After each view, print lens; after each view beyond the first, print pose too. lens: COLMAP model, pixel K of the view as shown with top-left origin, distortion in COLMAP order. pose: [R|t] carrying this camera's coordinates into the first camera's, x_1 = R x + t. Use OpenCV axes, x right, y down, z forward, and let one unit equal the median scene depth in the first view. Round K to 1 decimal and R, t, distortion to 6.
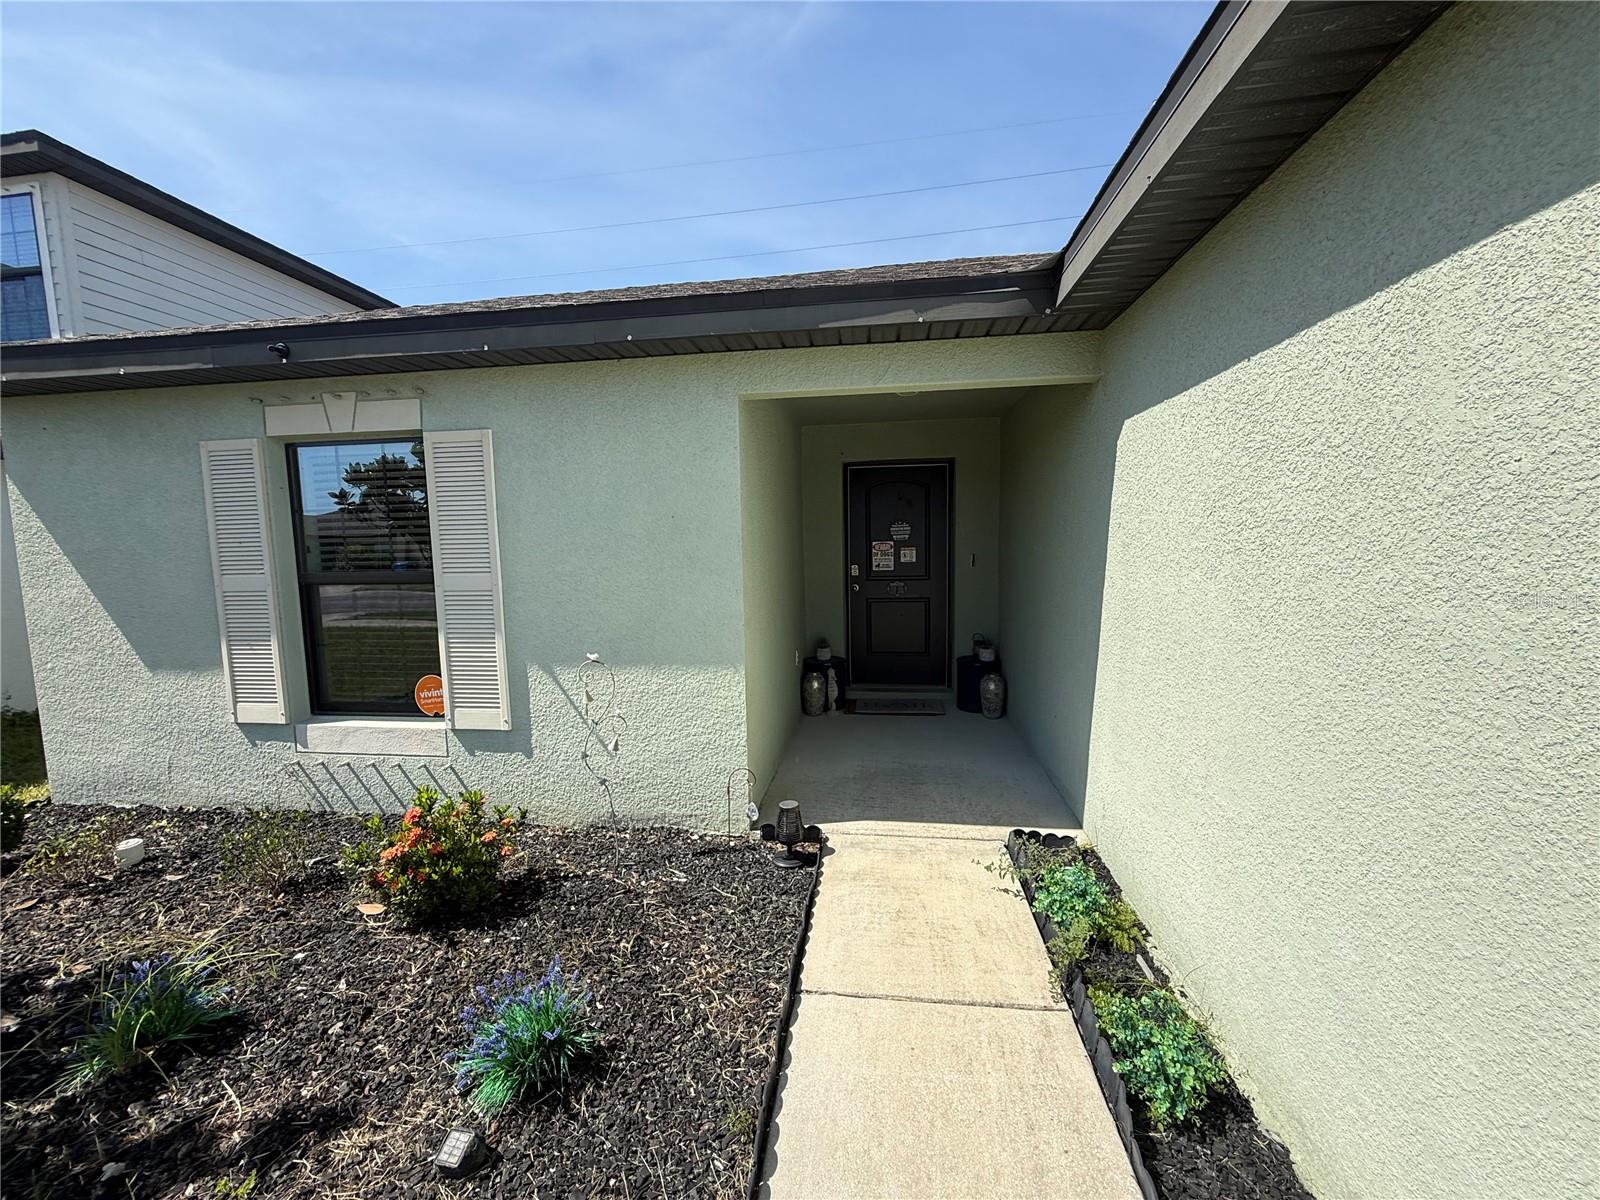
lens RADIAL K [[635.8, 0, 800.0], [0, 635.8, 600.0], [0, 0, 1]] dist [0.000758, 0.000227]
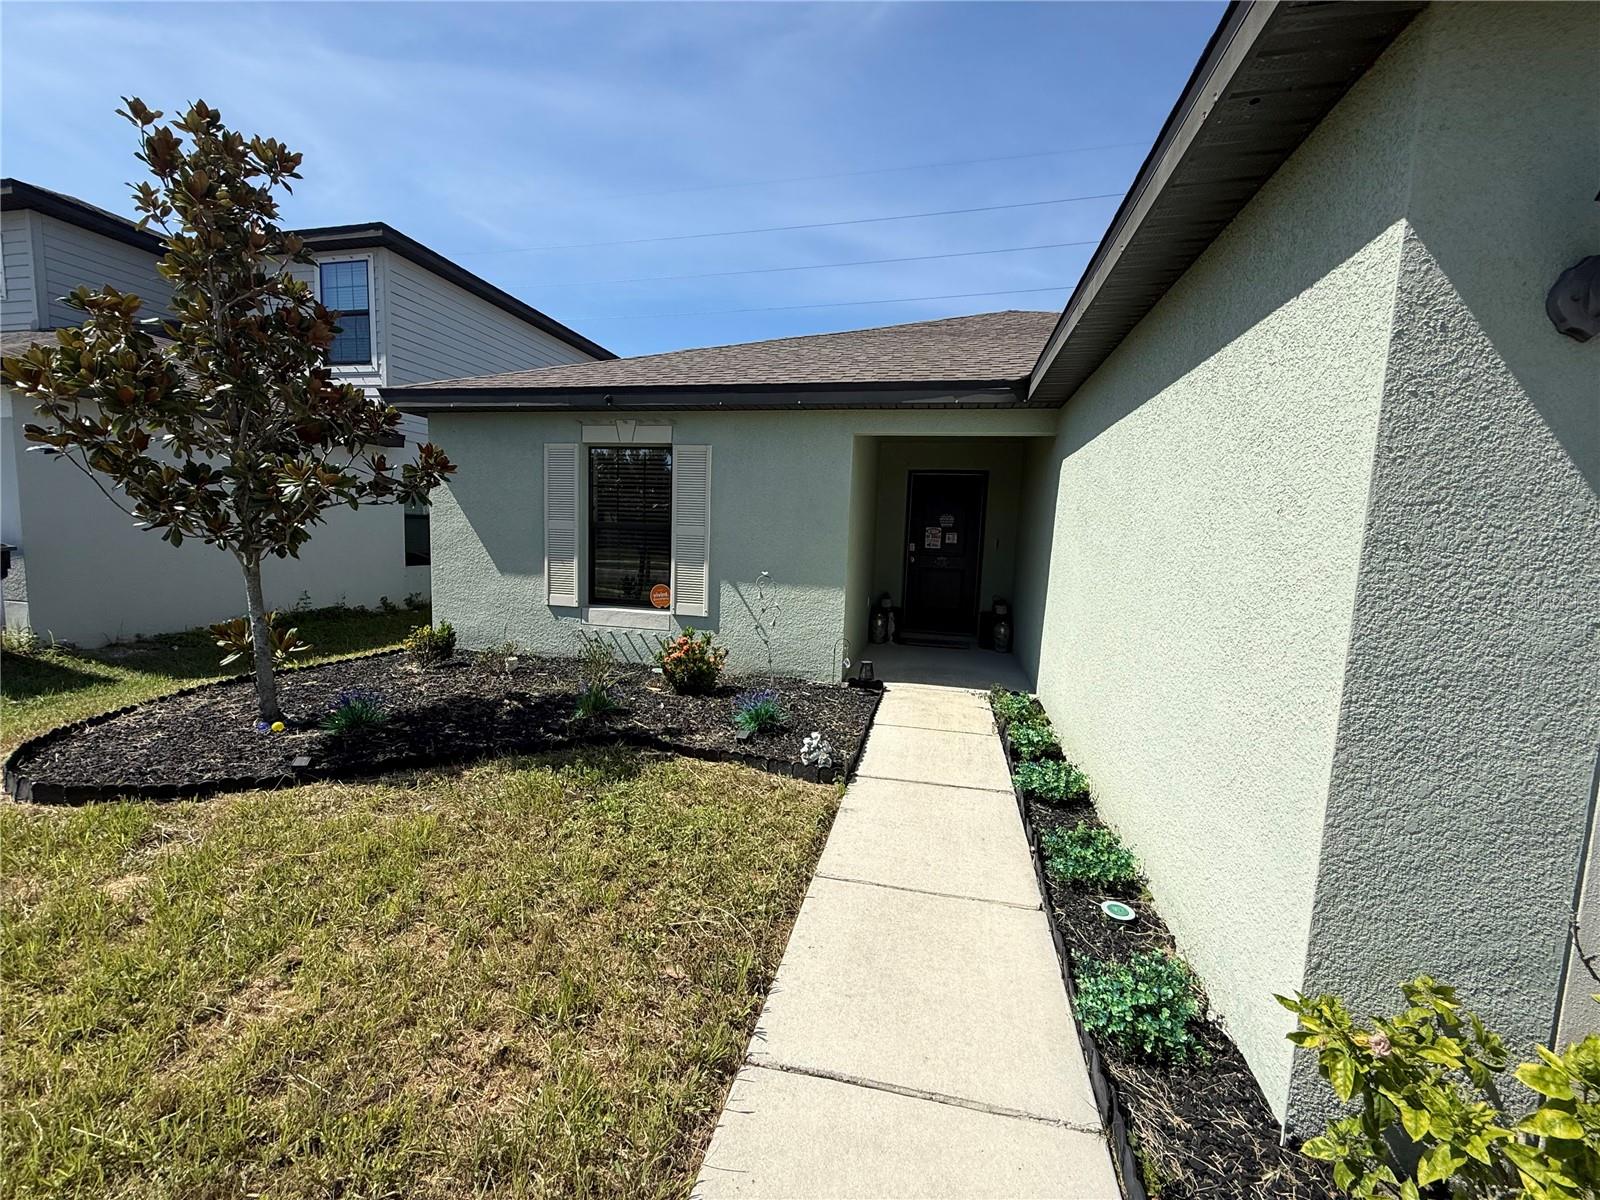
lens RADIAL K [[651.7, 0, 800.0], [0, 651.7, 600.0], [0, 0, 1]] dist [0.001424, 0.000047]
pose [[0.994585, 0.065527, -0.080670, -0.058964], [-0.065192, 0.997850, 0.006779, 0.124831], [0.080941, -0.001484, 0.996718, -0.738983]]
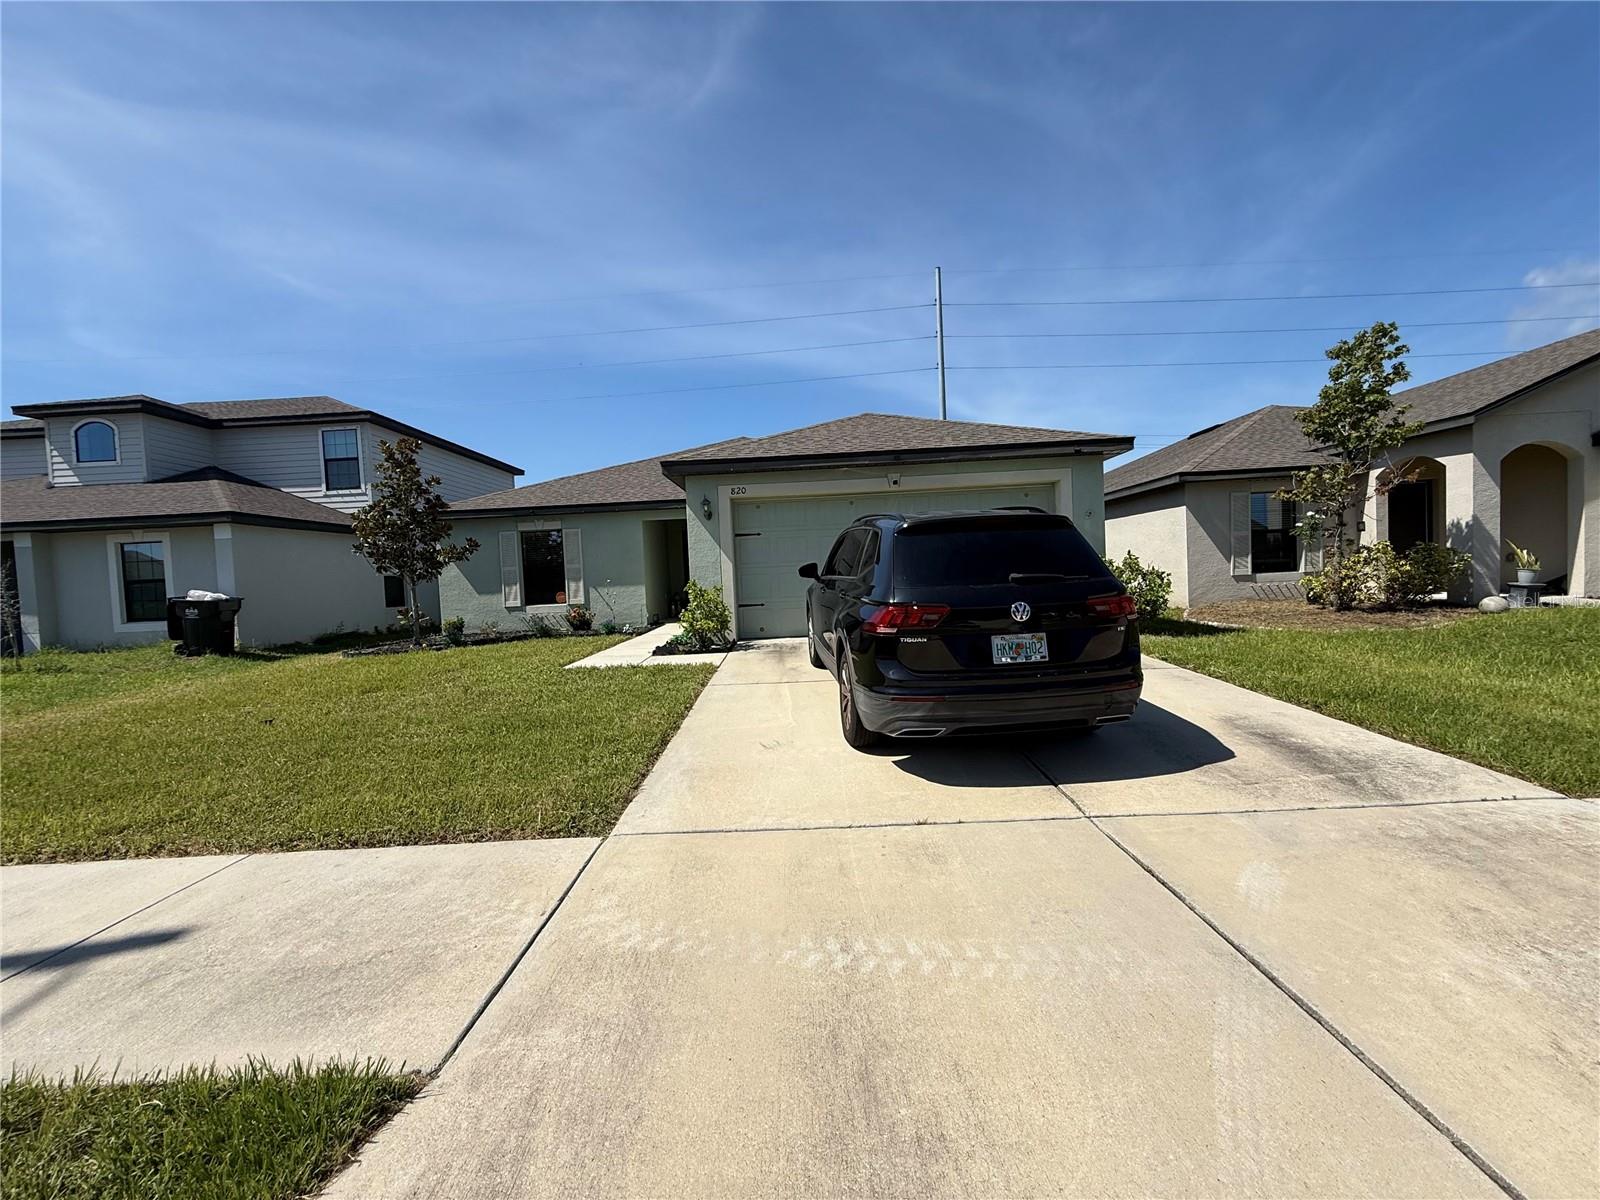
lens RADIAL K [[635.8, 0, 800.0], [0, 635.8, 600.0], [0, 0, 1]] dist [0.000758, 0.000227]
pose [[0.991492, -0.030737, 0.126483, 0.355550], [0.038552, 0.997465, -0.059805, 0.450218], [-0.124324, 0.064172, 0.990164, -2.947807]]
